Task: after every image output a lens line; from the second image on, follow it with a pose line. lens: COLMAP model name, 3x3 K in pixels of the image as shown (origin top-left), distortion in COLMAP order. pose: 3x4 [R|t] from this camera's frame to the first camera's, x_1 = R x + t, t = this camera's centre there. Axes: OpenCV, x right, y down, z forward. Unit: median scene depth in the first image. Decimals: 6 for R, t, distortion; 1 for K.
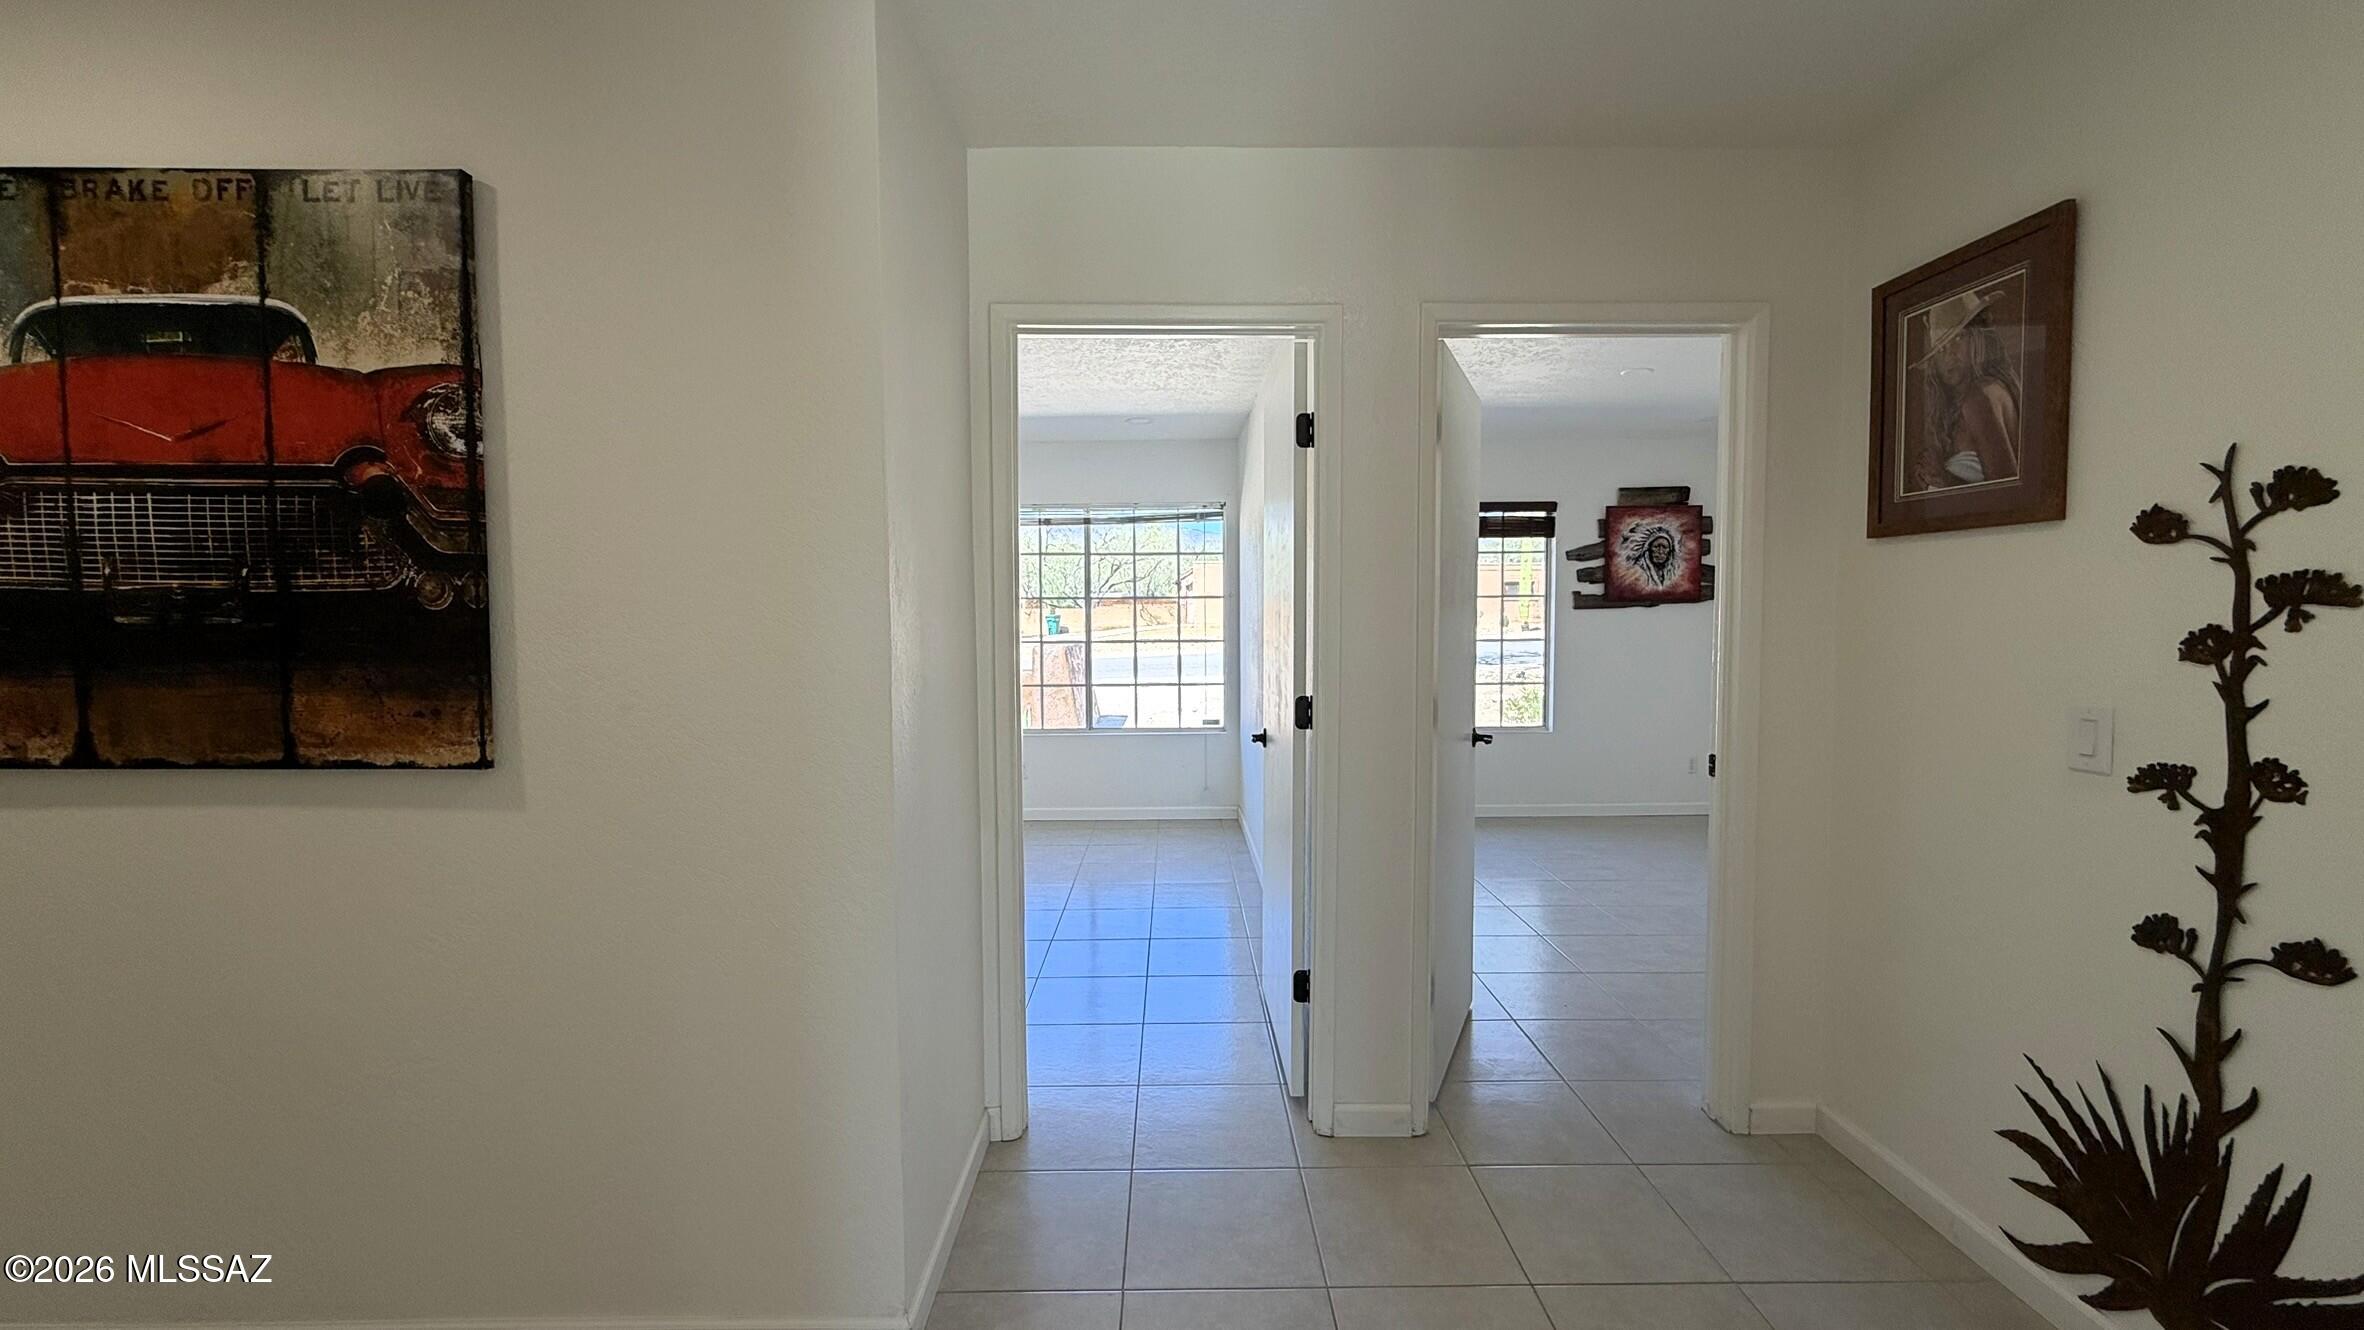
lens RADIAL K [[942.9, 0, 1181.7], [0, 942.9, 665.2], [0, 0, 1]] dist [0.000455, 0.000680]
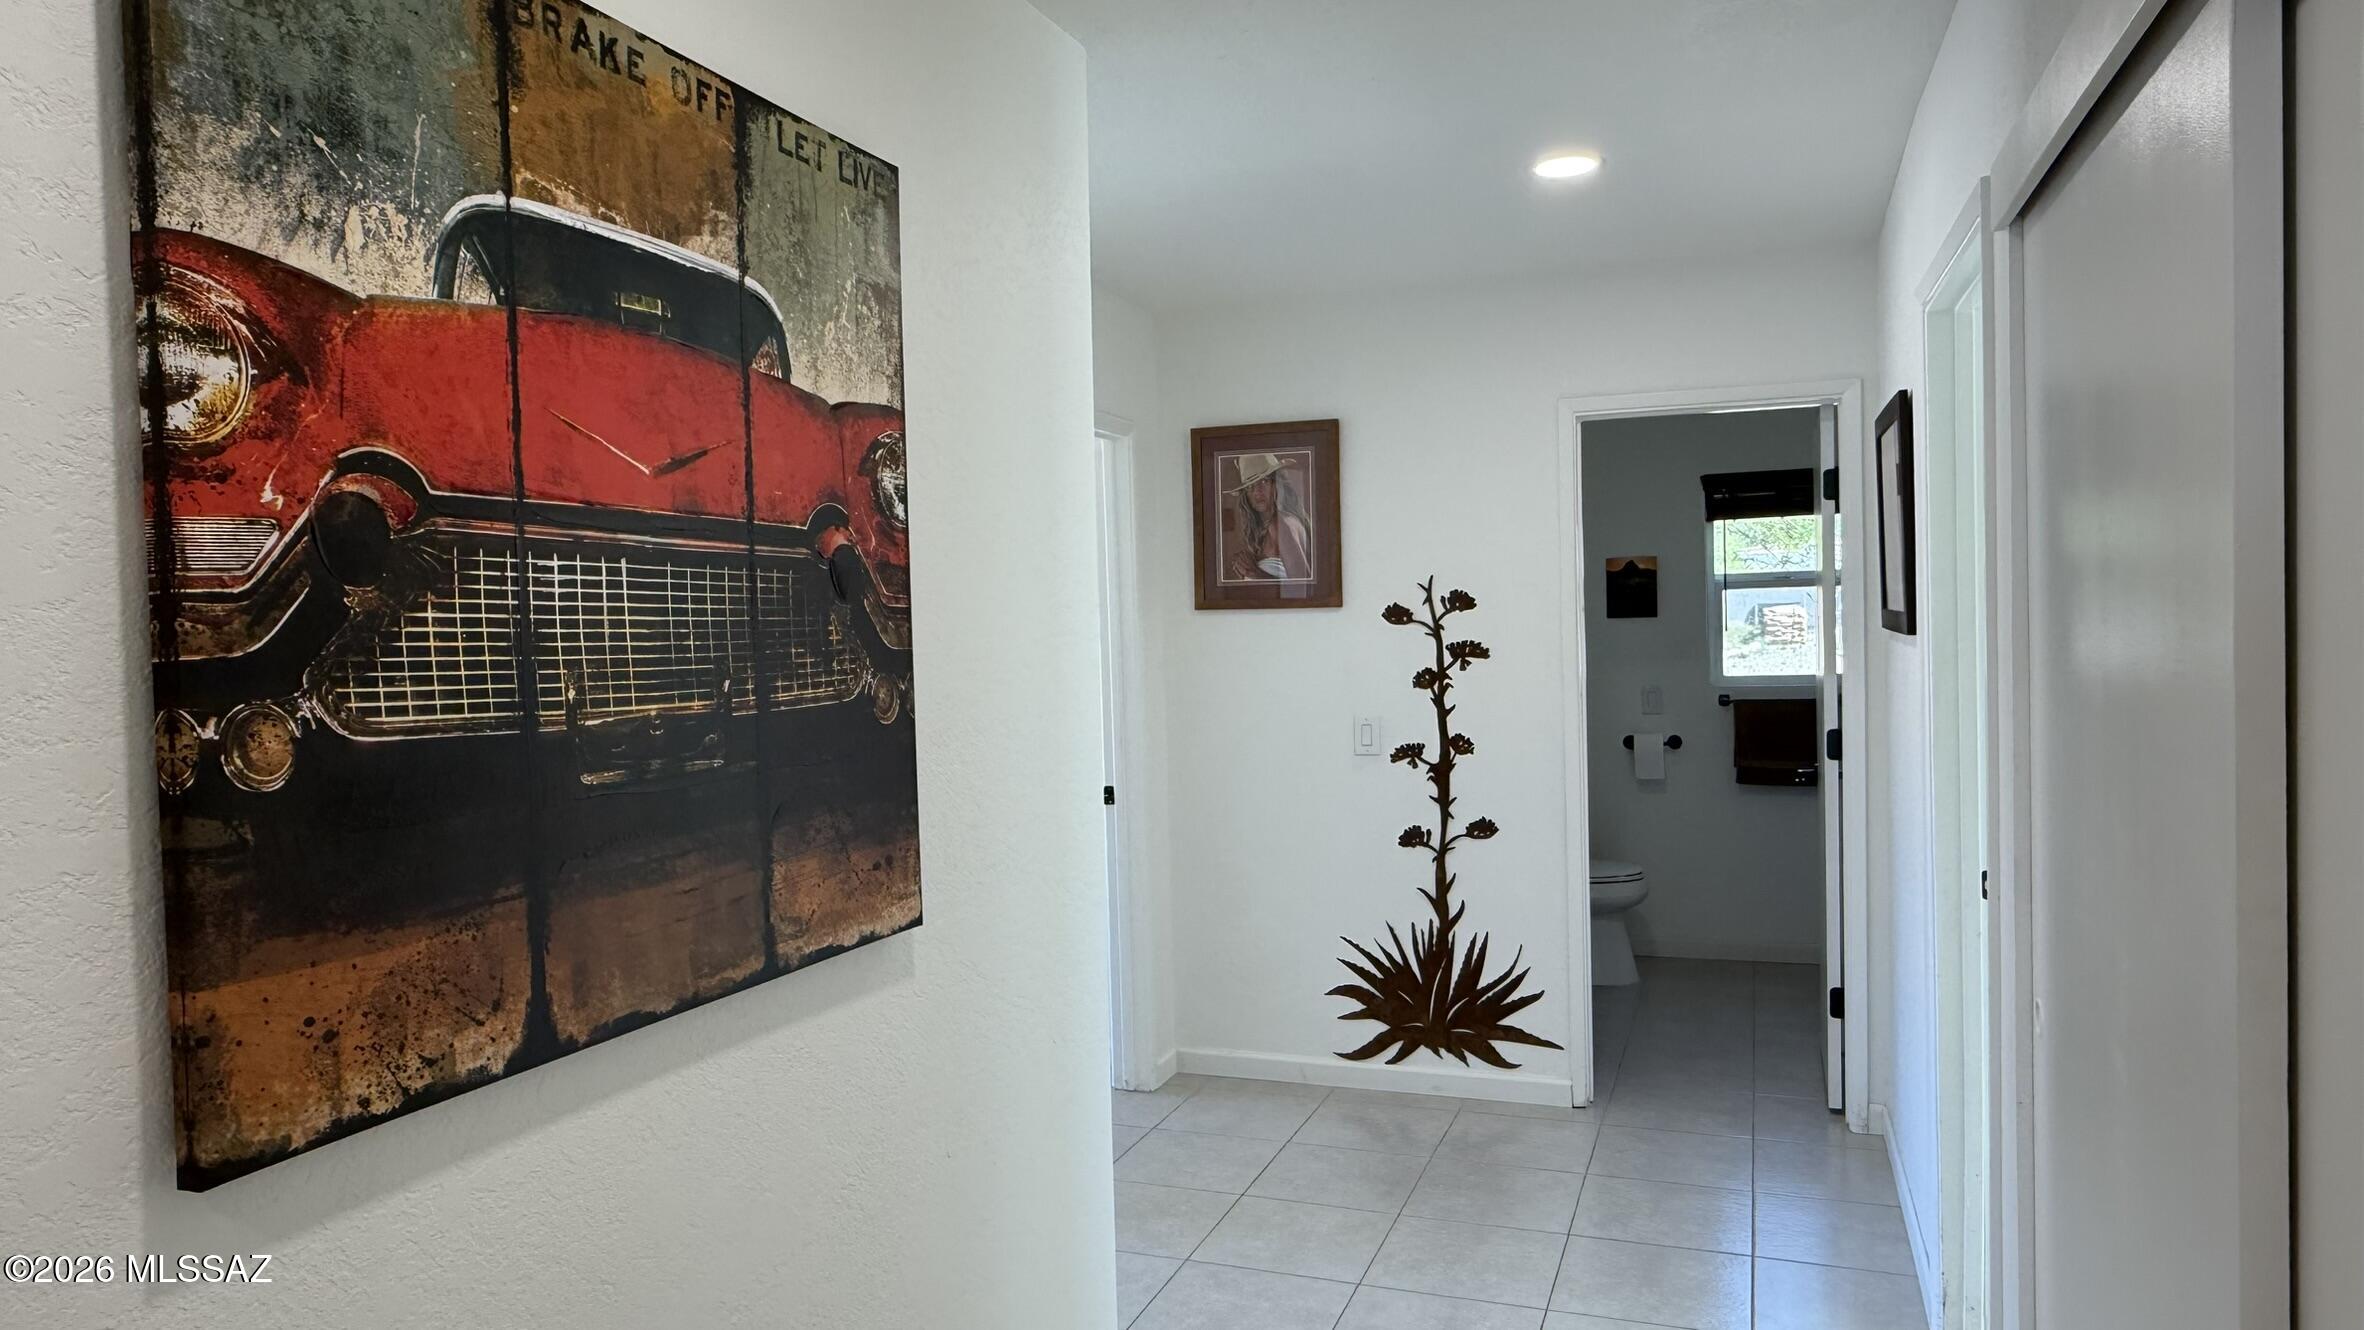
lens RADIAL K [[1499.7, 0, 1175.9], [0, 1499.7, 665.2], [0, 0, 1]] dist [0.009992, -0.000305]
pose [[0.365311, -0.031018, 0.930368, -1.847428], [0.073294, 0.997300, 0.004471, -0.095400], [-0.927995, 0.066557, 0.366599, 0.344500]]
